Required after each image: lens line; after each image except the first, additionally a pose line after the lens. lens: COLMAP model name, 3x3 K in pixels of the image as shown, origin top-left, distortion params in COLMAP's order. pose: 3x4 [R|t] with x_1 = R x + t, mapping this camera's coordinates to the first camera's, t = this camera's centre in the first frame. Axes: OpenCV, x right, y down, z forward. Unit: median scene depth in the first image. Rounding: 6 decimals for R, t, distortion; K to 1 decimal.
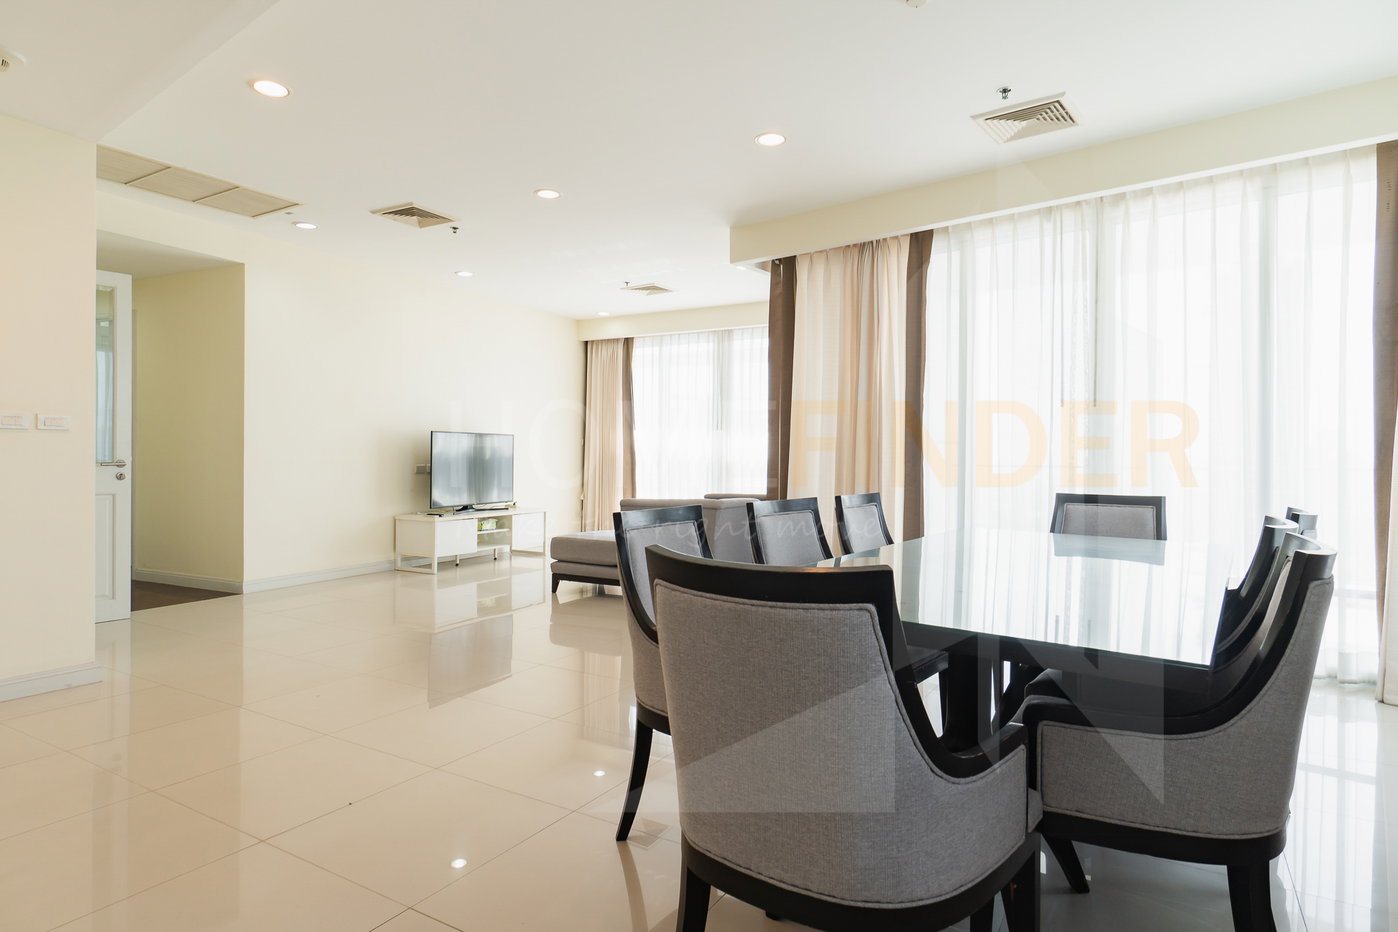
lens RADIAL K [[779.6, 0, 699.0], [0, 779.6, 466.0], [0, 0, 1]] dist [0.052868, -0.048173]
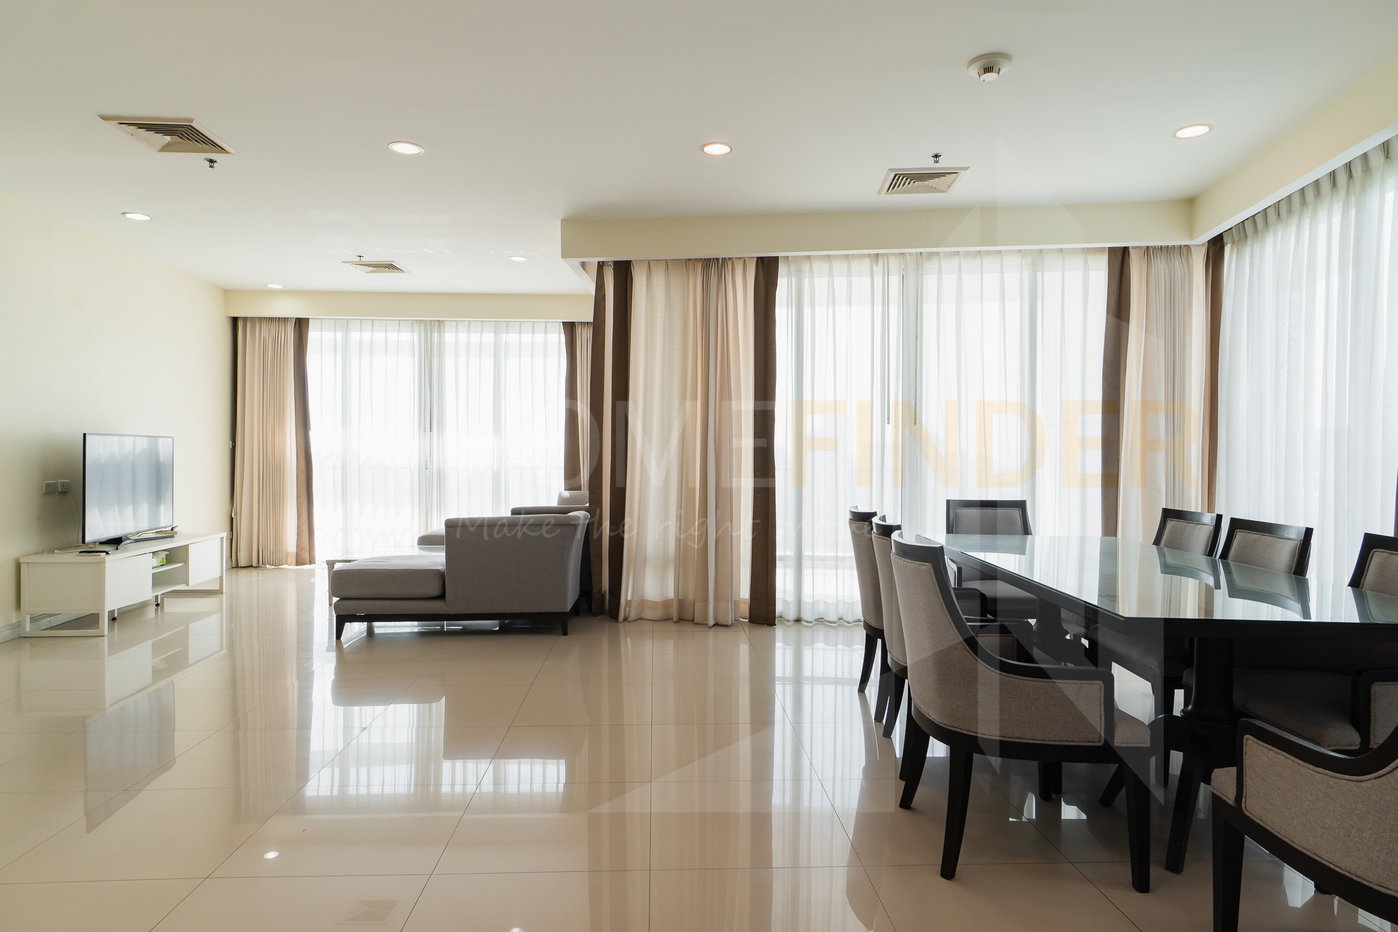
lens RADIAL K [[783.6, 0, 699.0], [0, 783.6, 466.0], [0, 0, 1]] dist [0.020215, -0.000396]
pose [[0.841028, -0.012128, 0.540856, -0.320796], [0.009482, 0.999926, 0.007679, -0.018642], [-0.540909, -0.001330, 0.841080, 0.127303]]
